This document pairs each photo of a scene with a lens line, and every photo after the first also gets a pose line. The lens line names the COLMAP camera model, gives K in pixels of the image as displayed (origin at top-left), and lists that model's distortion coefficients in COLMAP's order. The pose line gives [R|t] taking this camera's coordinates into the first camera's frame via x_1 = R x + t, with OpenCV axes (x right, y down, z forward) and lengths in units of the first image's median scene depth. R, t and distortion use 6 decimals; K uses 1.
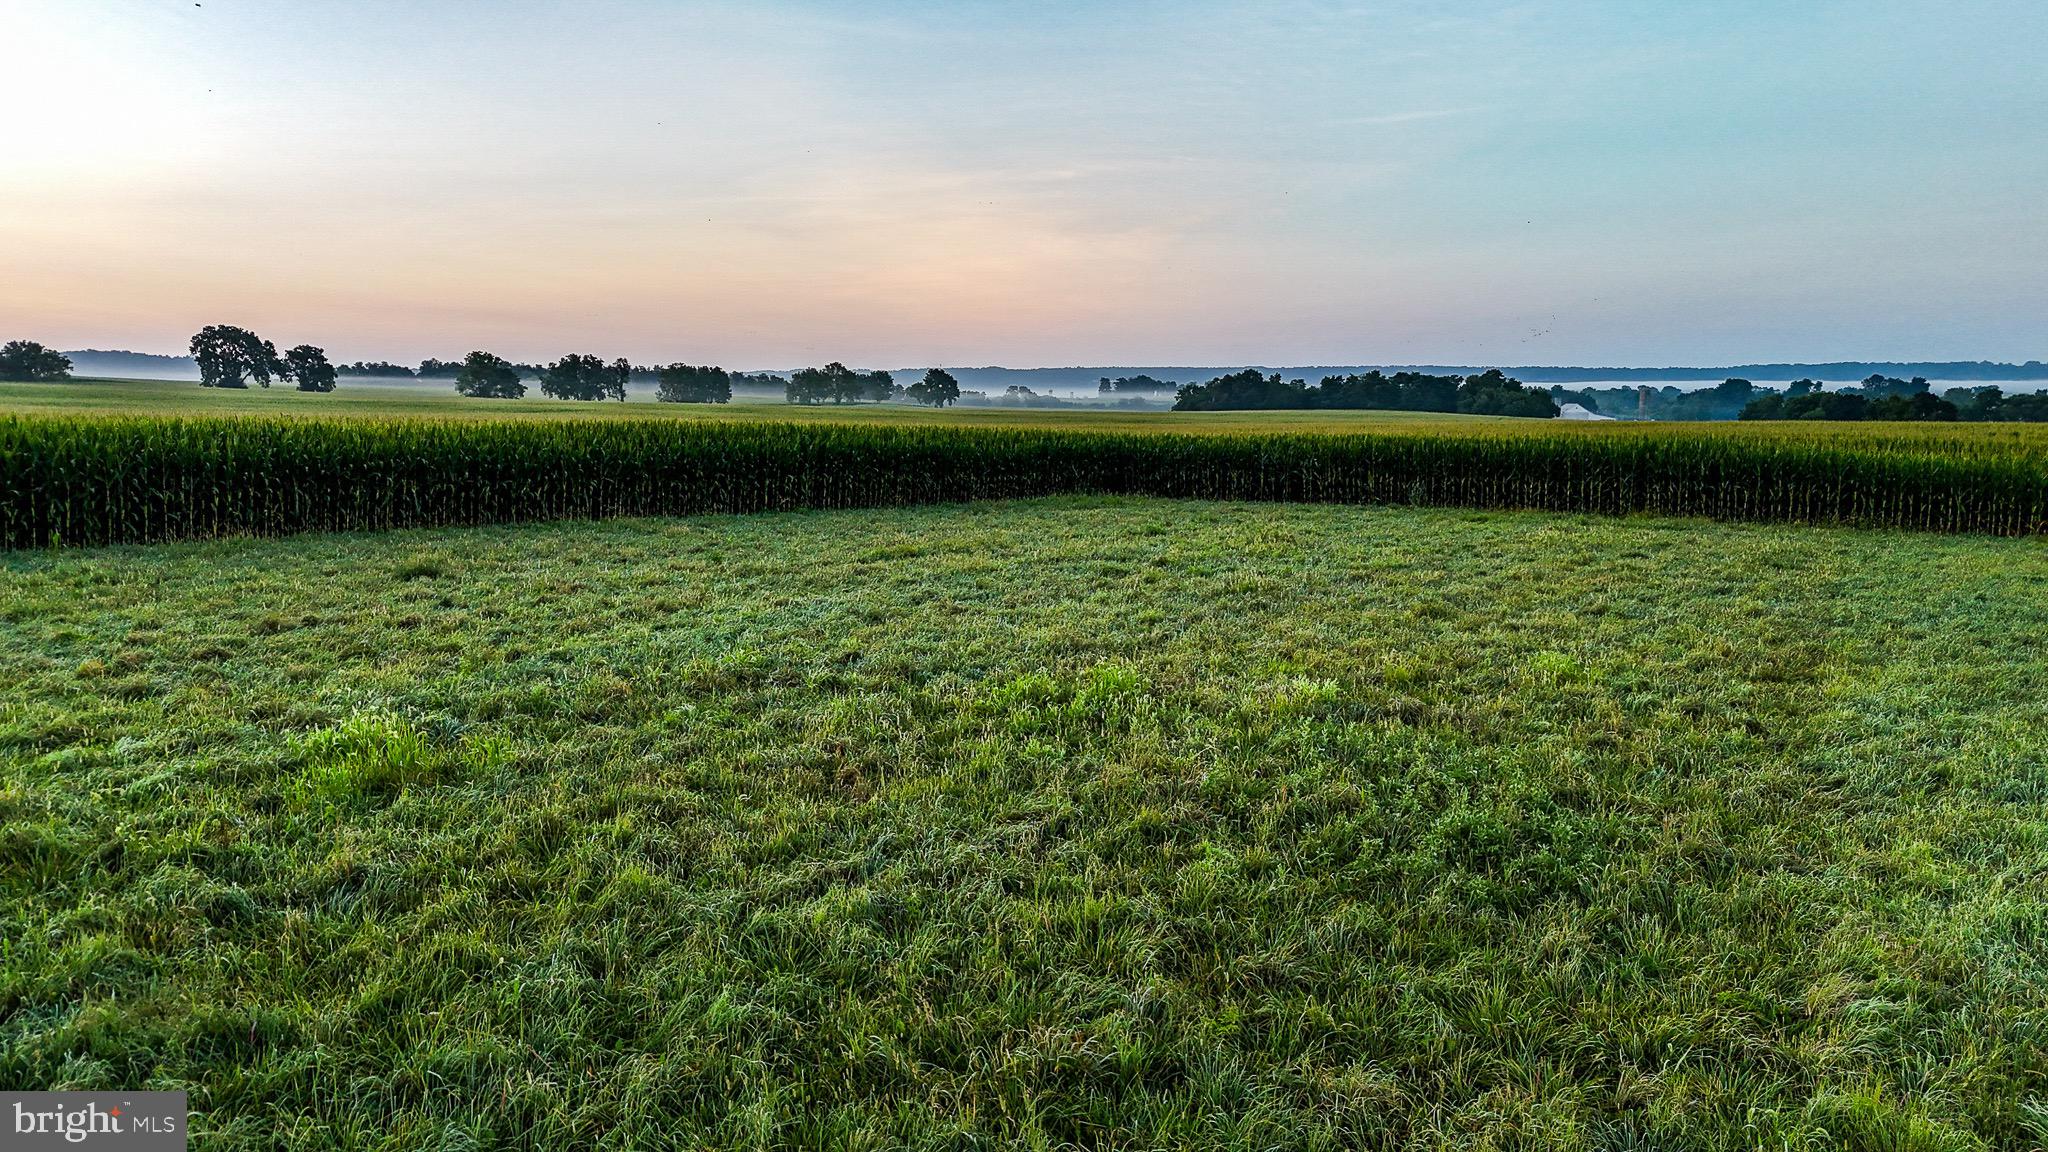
lens RADIAL K [[1490.5, 0, 1025.2], [0, 1490.5, 576.2], [0, 0, 1]] dist [0.072241, -0.065821]
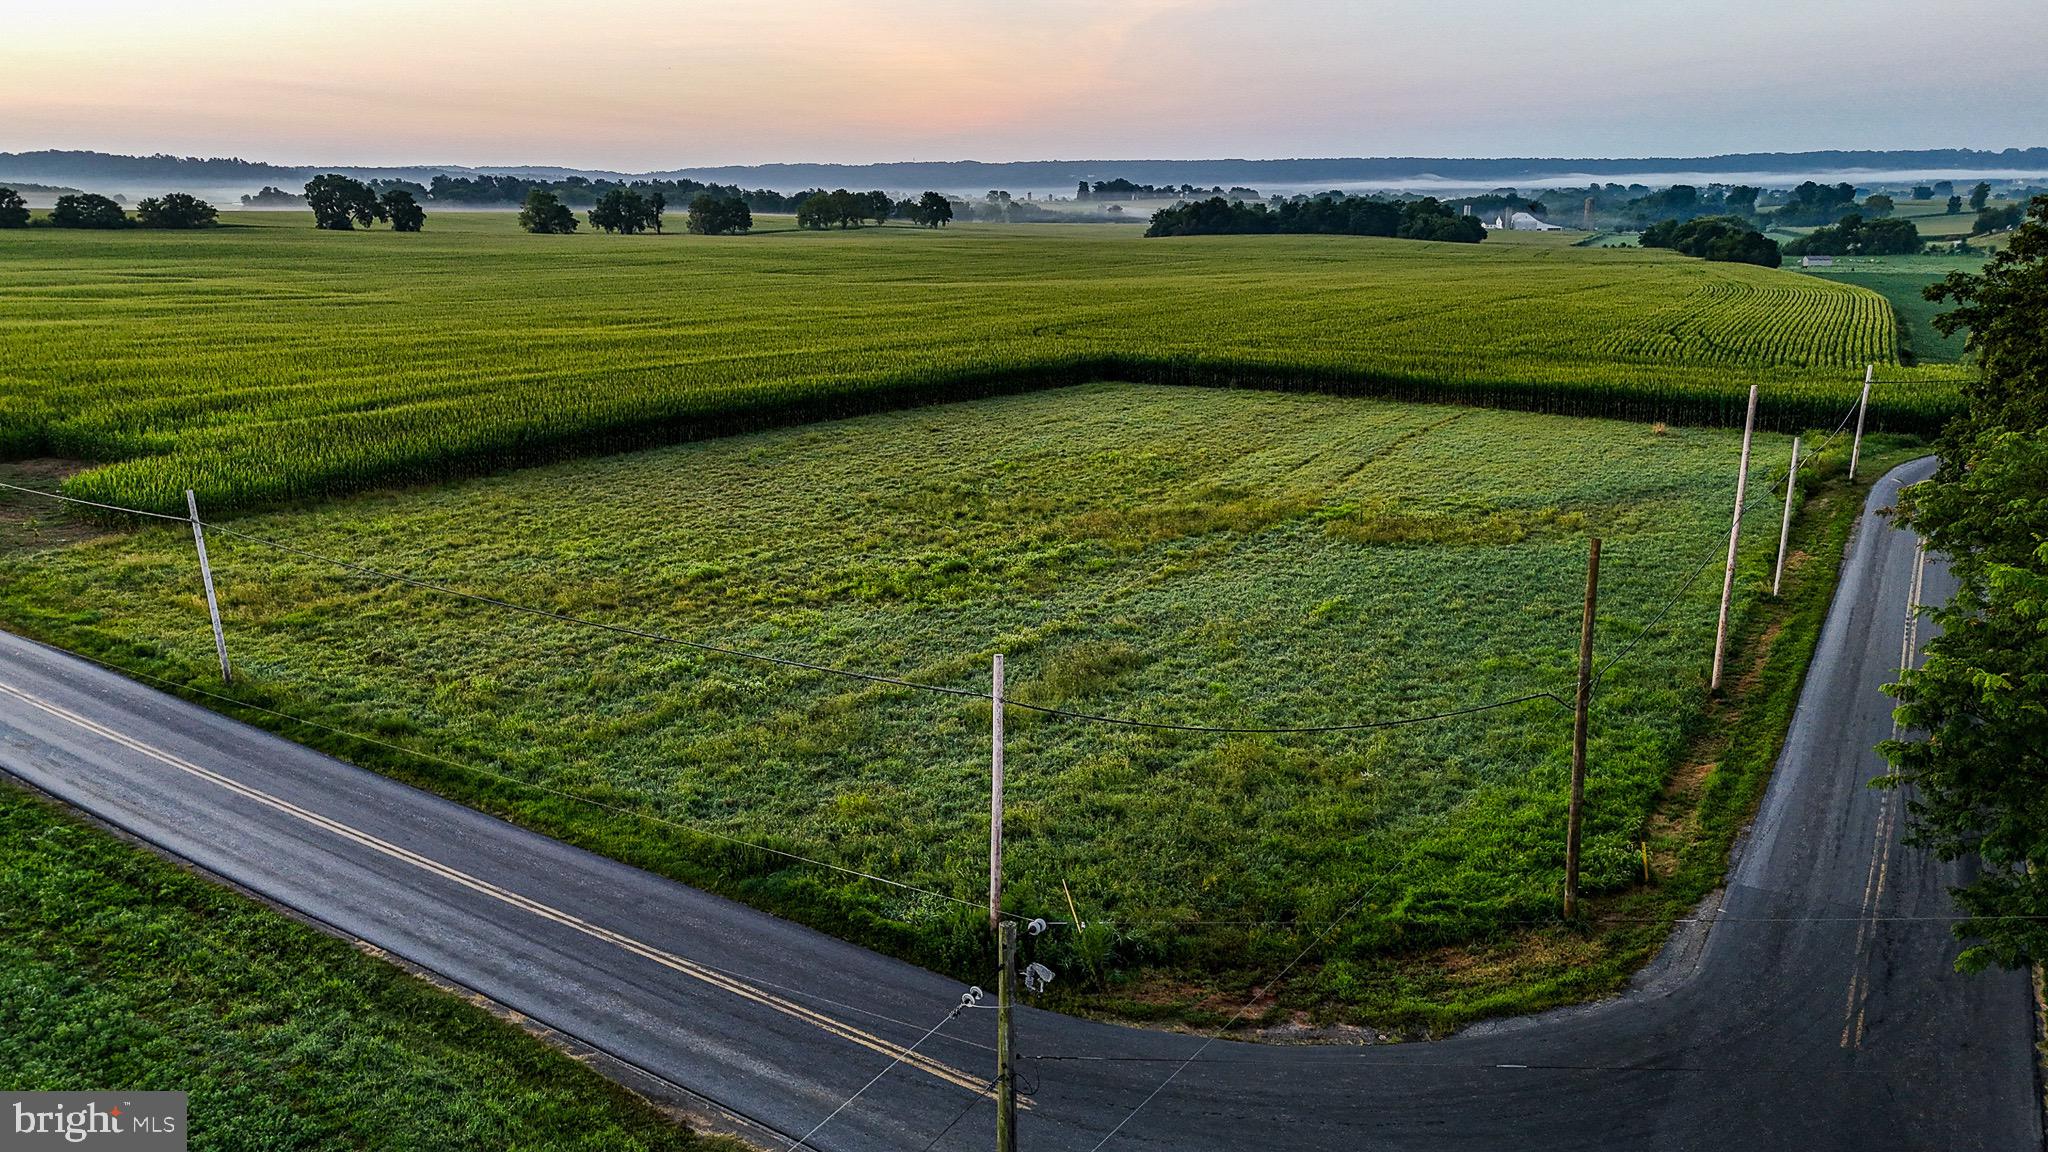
lens RADIAL K [[1490.5, 0, 1029.2], [0, 1490.5, 571.6], [0, 0, 1]] dist [0.072241, -0.065821]
pose [[0.999796, -0.010558, 0.017225, -0.012340], [0.008234, 0.991510, 0.129767, -0.007387], [-0.018449, -0.129599, 0.991395, -0.154406]]
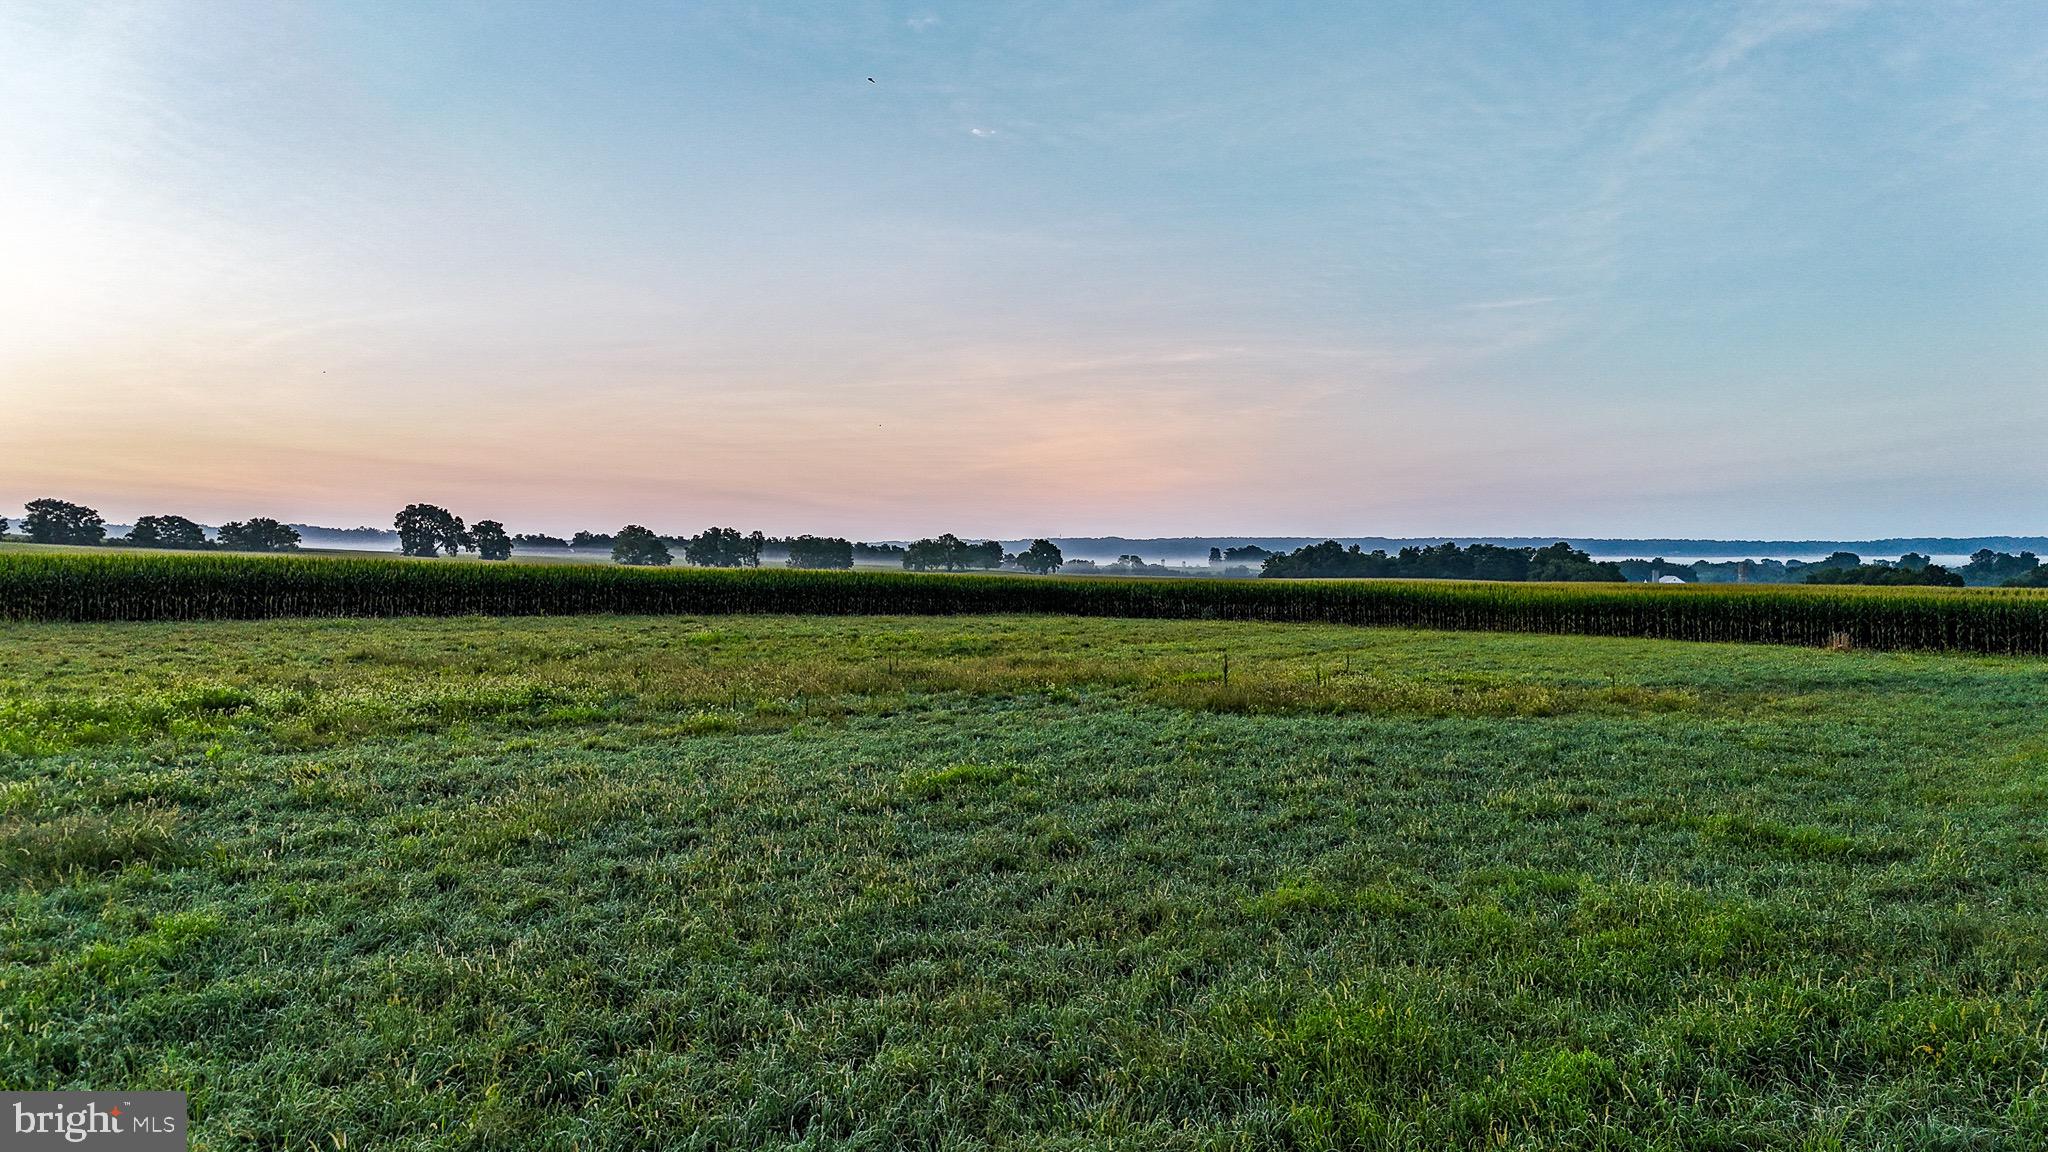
lens RADIAL K [[1490.5, 0, 1038.5], [0, 1490.5, 565.5], [0, 0, 1]] dist [0.072241, -0.065821]
pose [[0.997336, 0.003153, -0.072870, 0.020128], [-0.011877, 0.992751, -0.119600, 0.010682], [0.071964, 0.120147, 0.990144, -0.079912]]
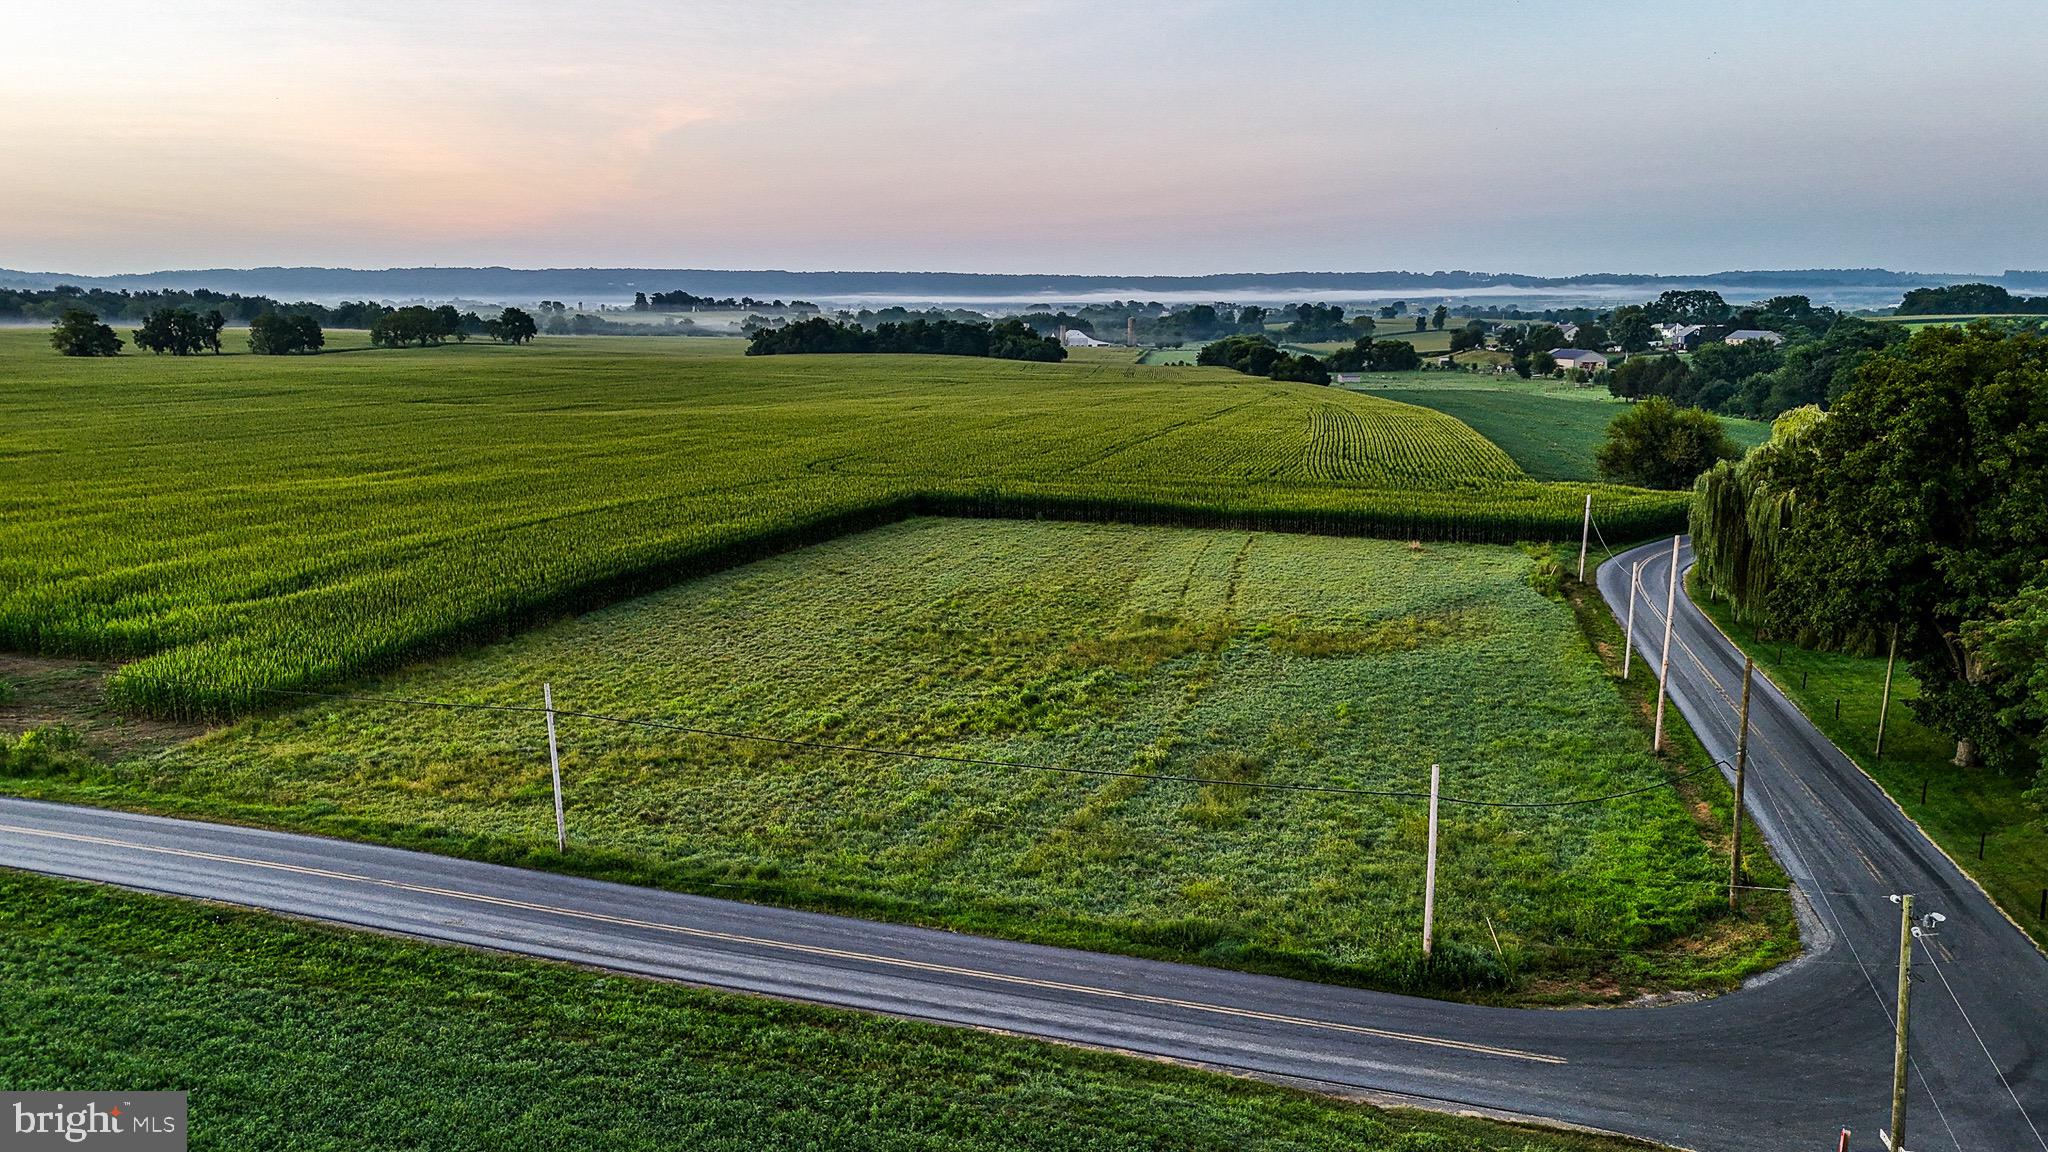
lens RADIAL K [[1490.5, 0, 1023.9], [0, 1490.5, 580.1], [0, 0, 1]] dist [0.072241, -0.065821]
pose [[0.950928, -0.057772, 0.303972, -0.064656], [0.037211, 0.996637, 0.073010, -0.014662], [-0.307168, -0.058116, 0.949879, -0.171178]]
